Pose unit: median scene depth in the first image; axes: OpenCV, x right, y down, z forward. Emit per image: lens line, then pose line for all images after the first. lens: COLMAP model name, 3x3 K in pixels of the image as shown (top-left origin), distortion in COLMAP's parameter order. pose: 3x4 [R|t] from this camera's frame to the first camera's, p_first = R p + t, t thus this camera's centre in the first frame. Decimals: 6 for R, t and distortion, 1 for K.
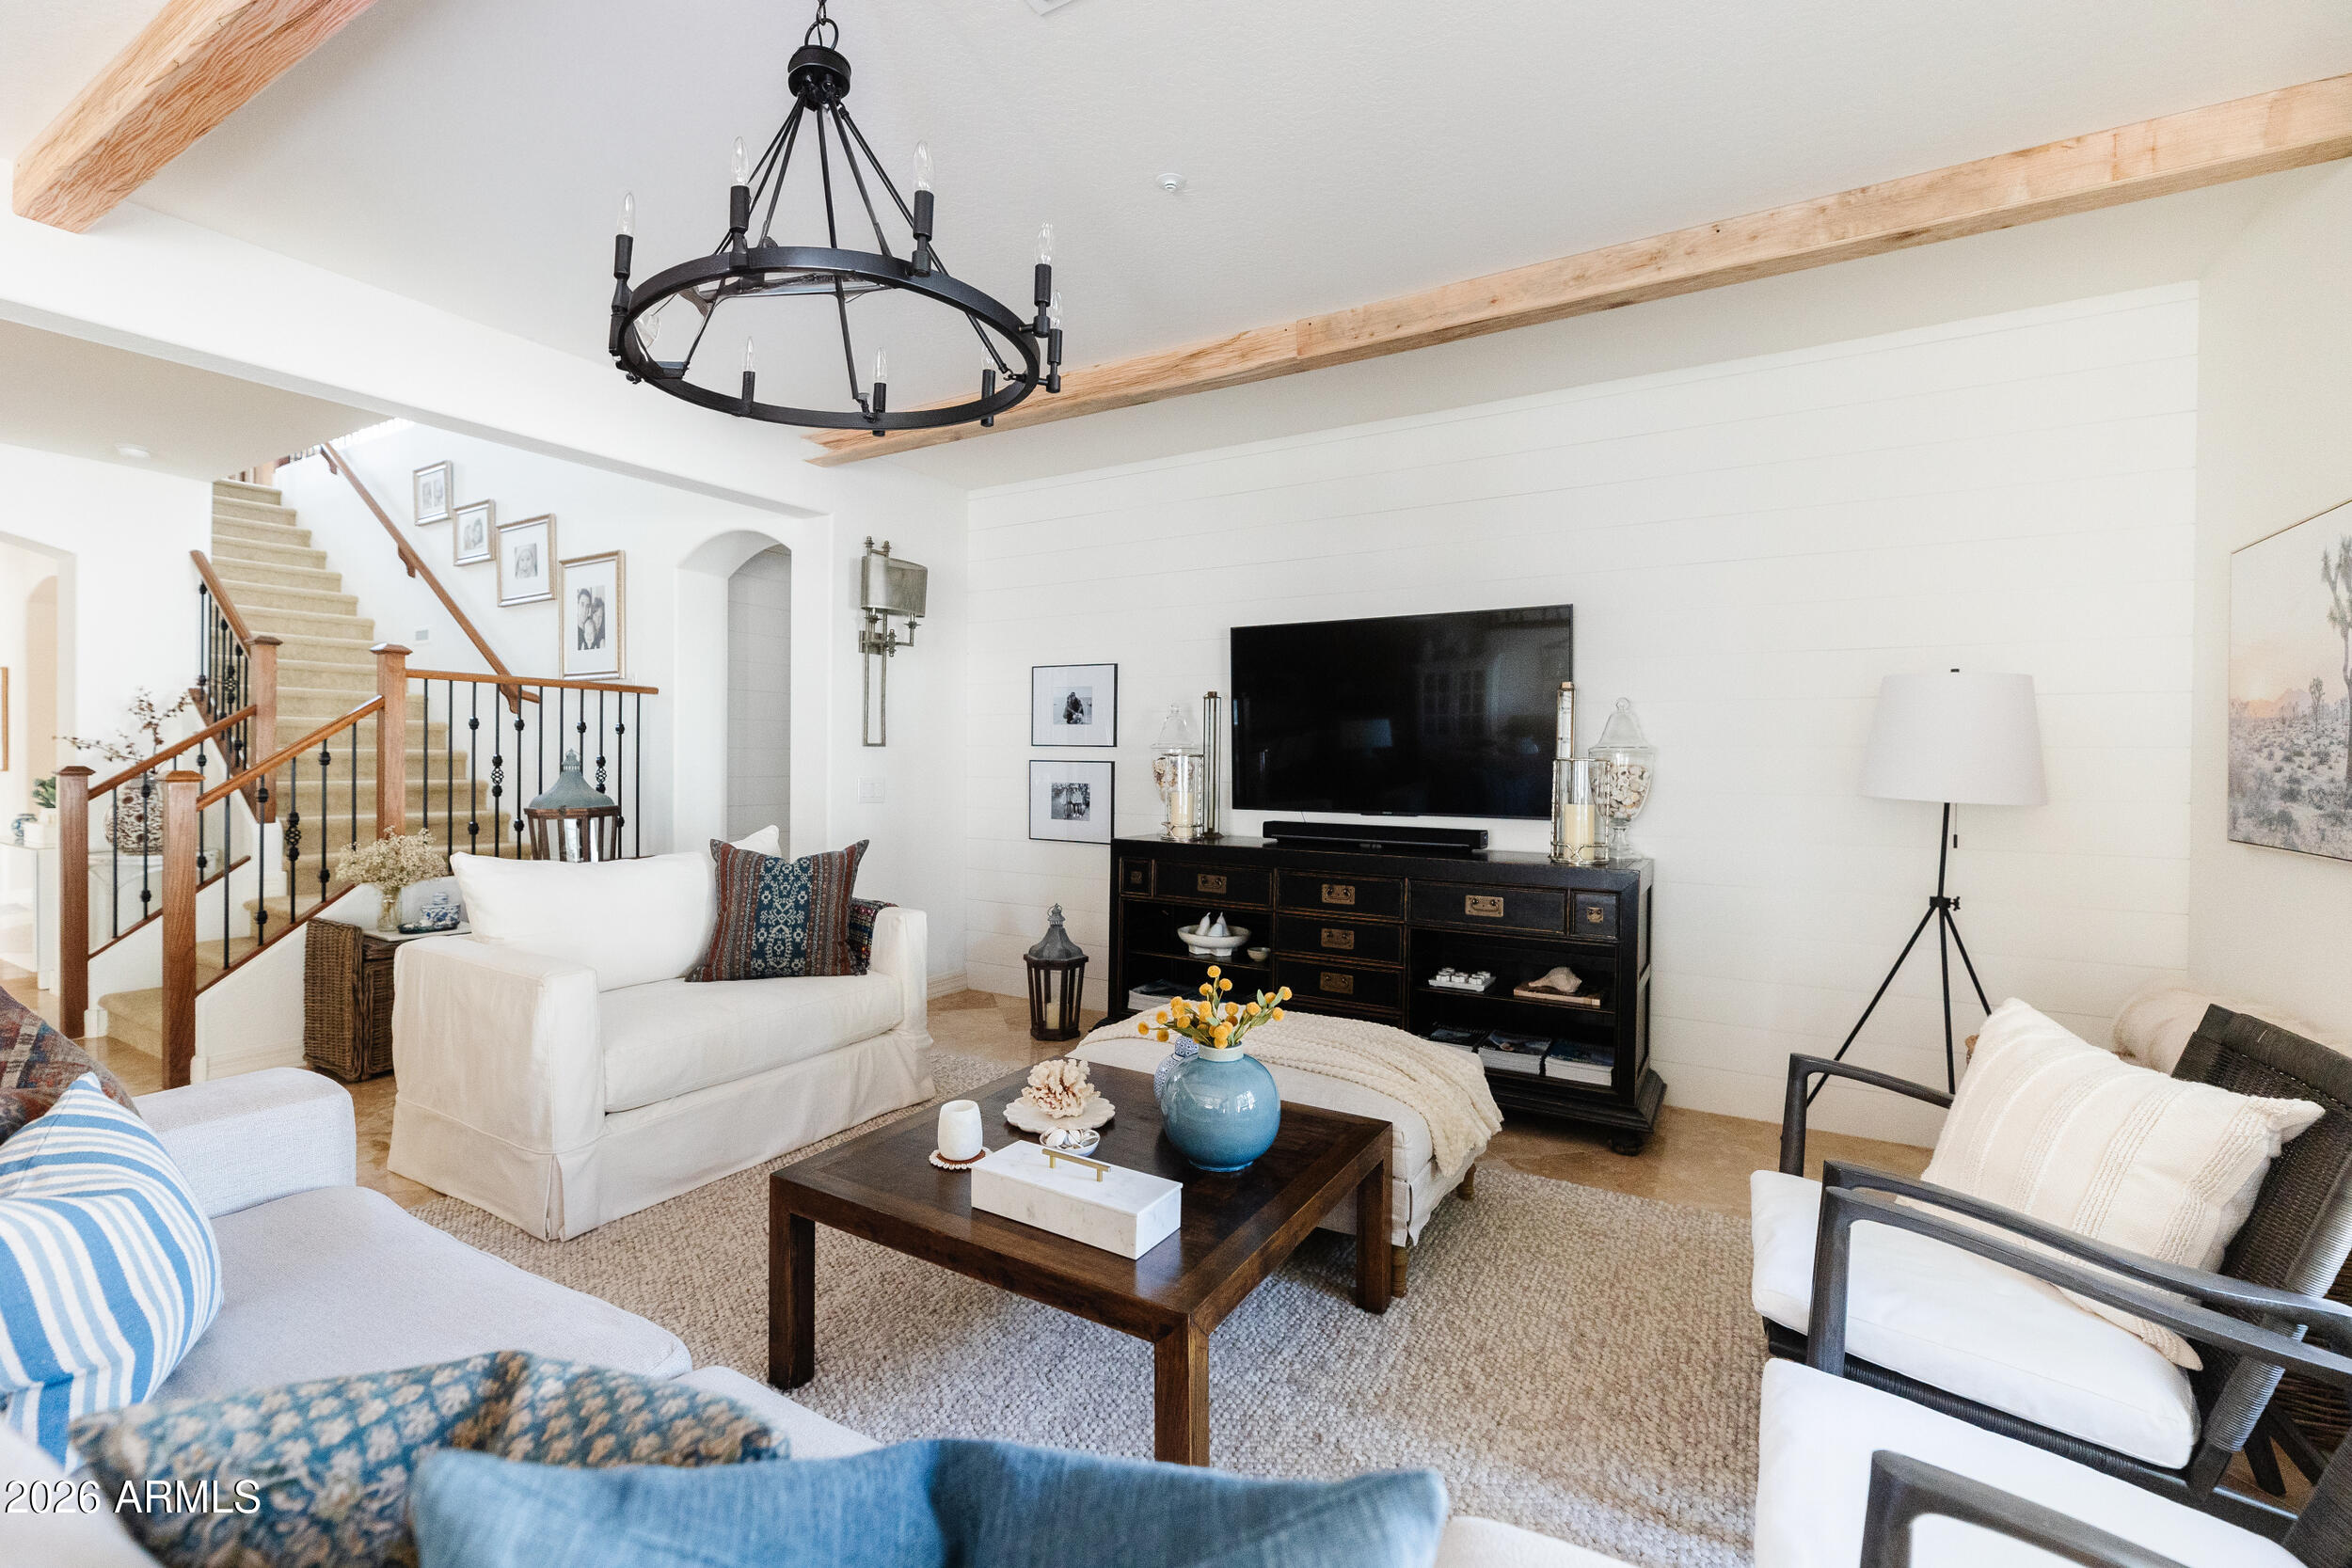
lens RADIAL K [[1001.0, 0, 1176.0], [0, 1001.0, 784.0], [0, 0, 1]] dist [-0.001572, -0.000131]
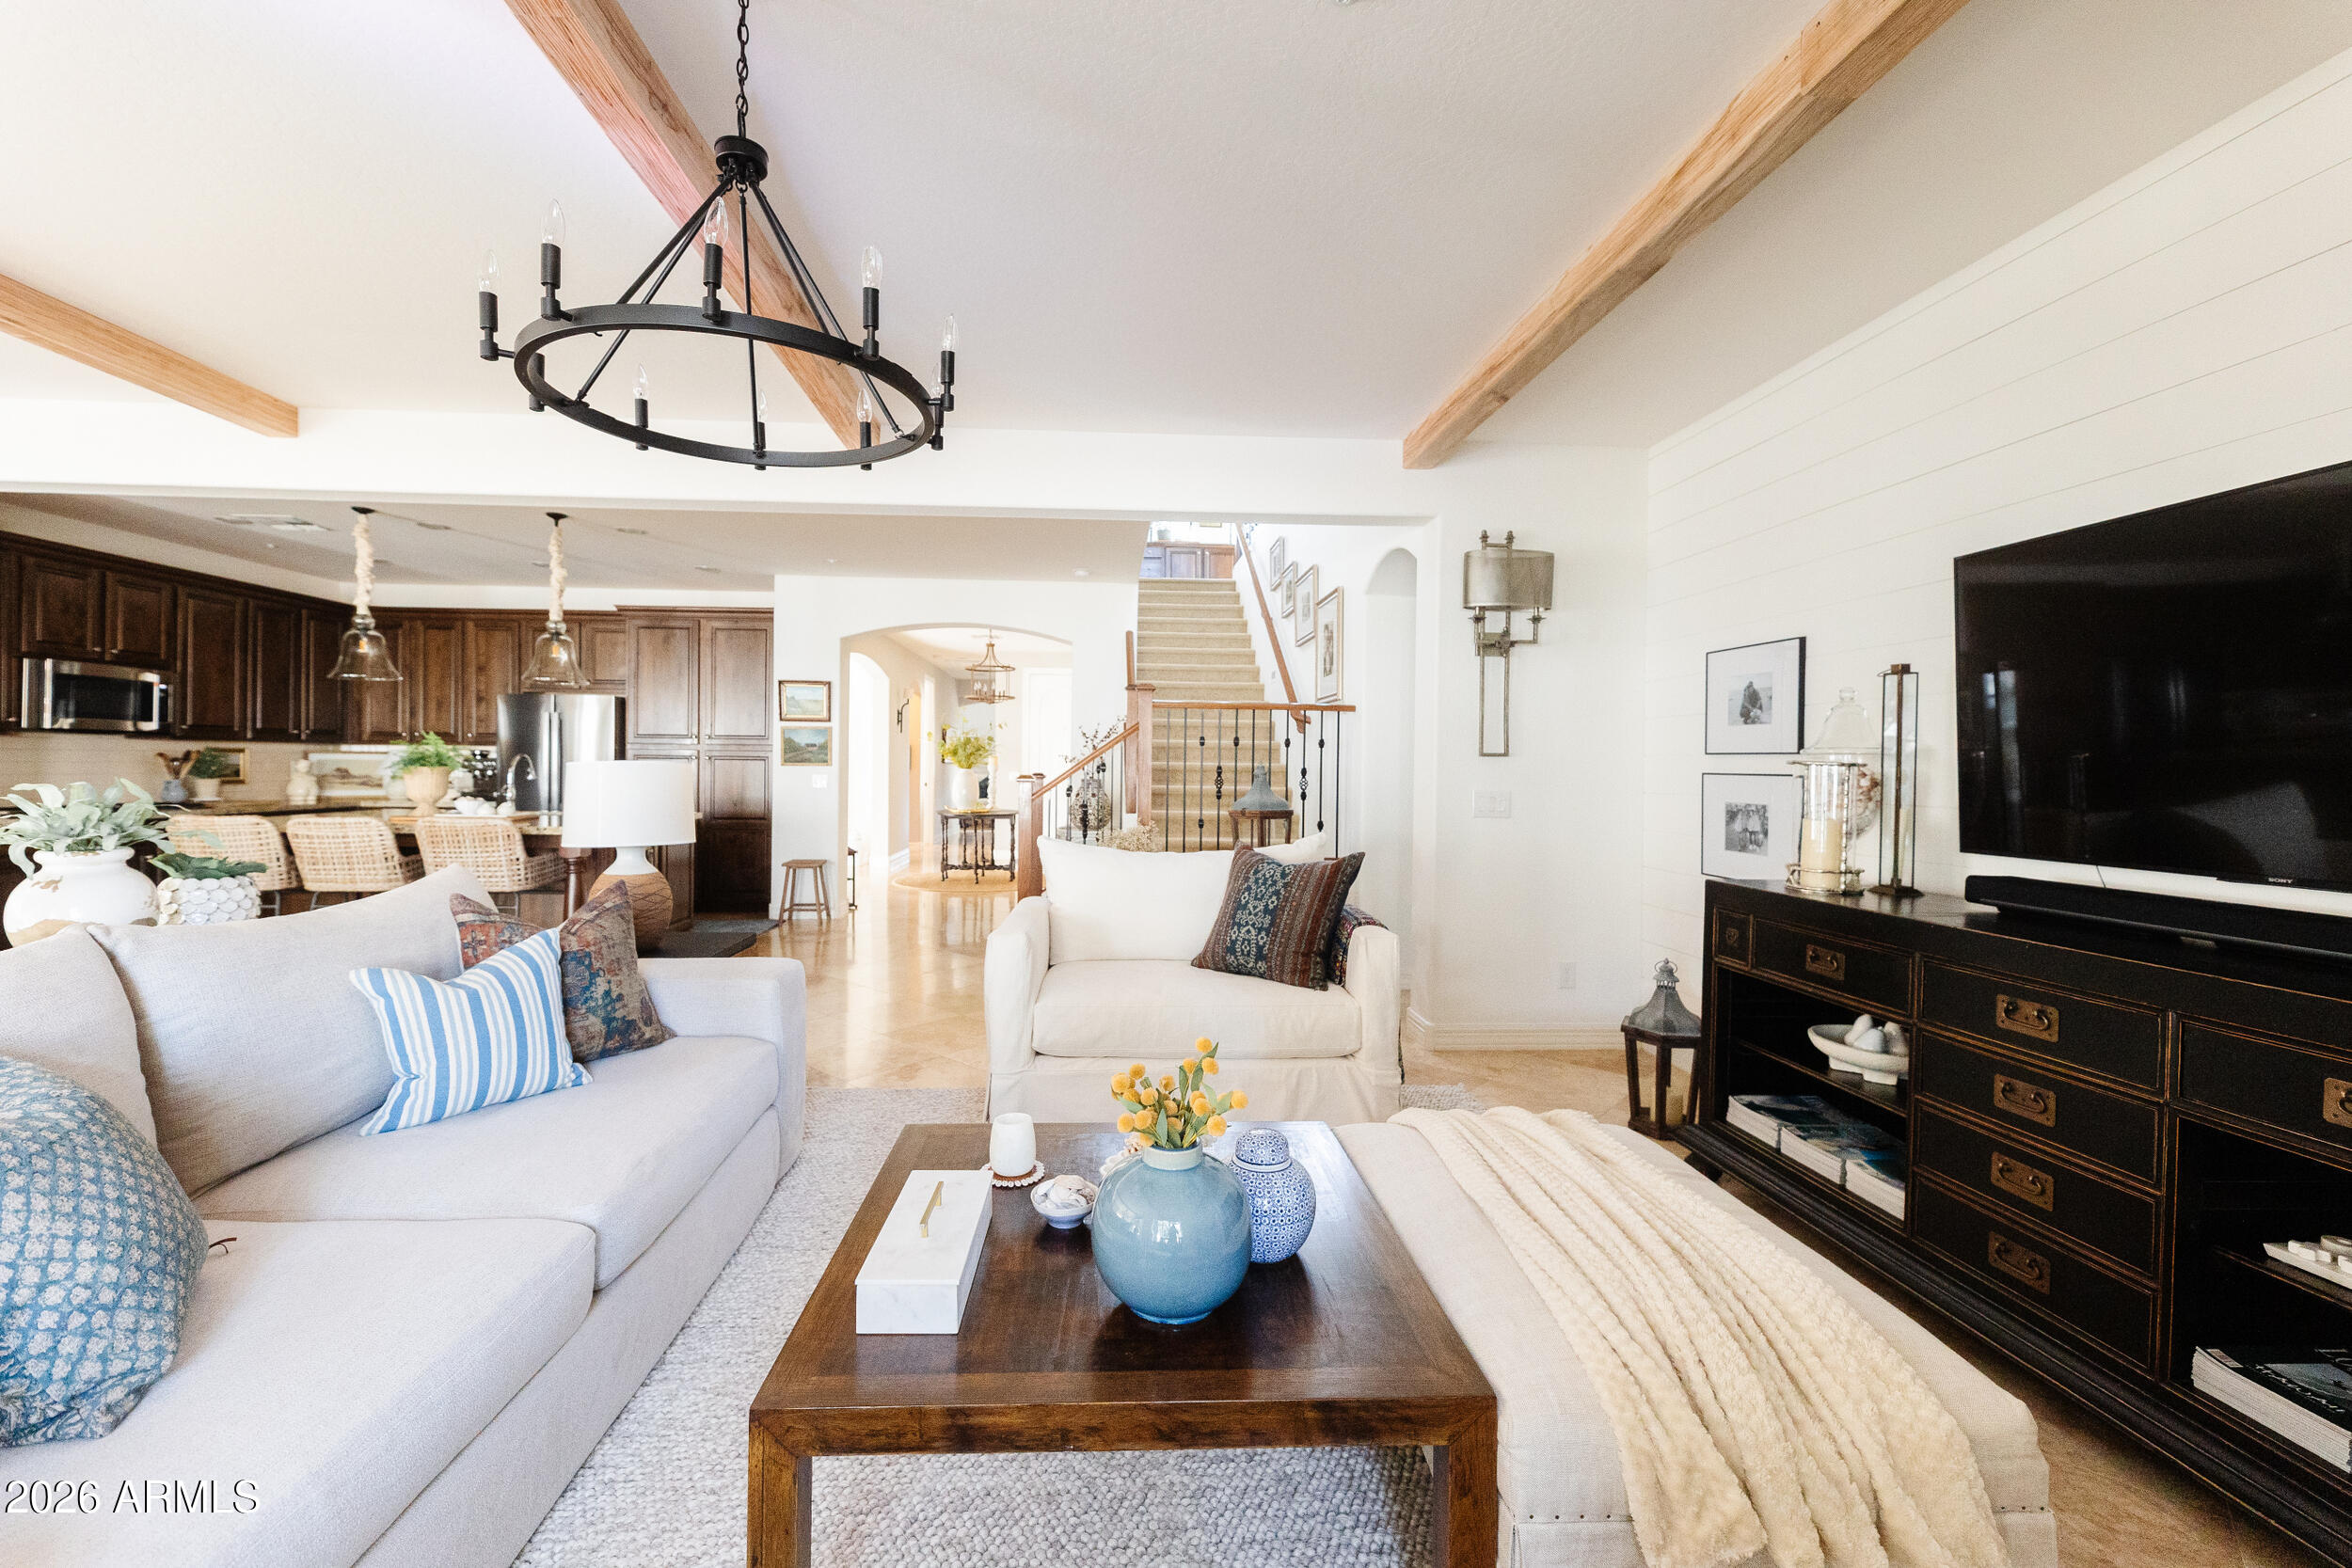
lens RADIAL K [[964.4, 0, 1176.0], [0, 964.4, 784.0], [0, 0, 1]] dist [0.000411, 0.000071]
pose [[0.553381, 0.013518, -0.832819, 0.289423], [-0.029193, 0.999569, -0.003173, -0.000835], [0.832417, 0.026068, 0.553537, 0.277606]]
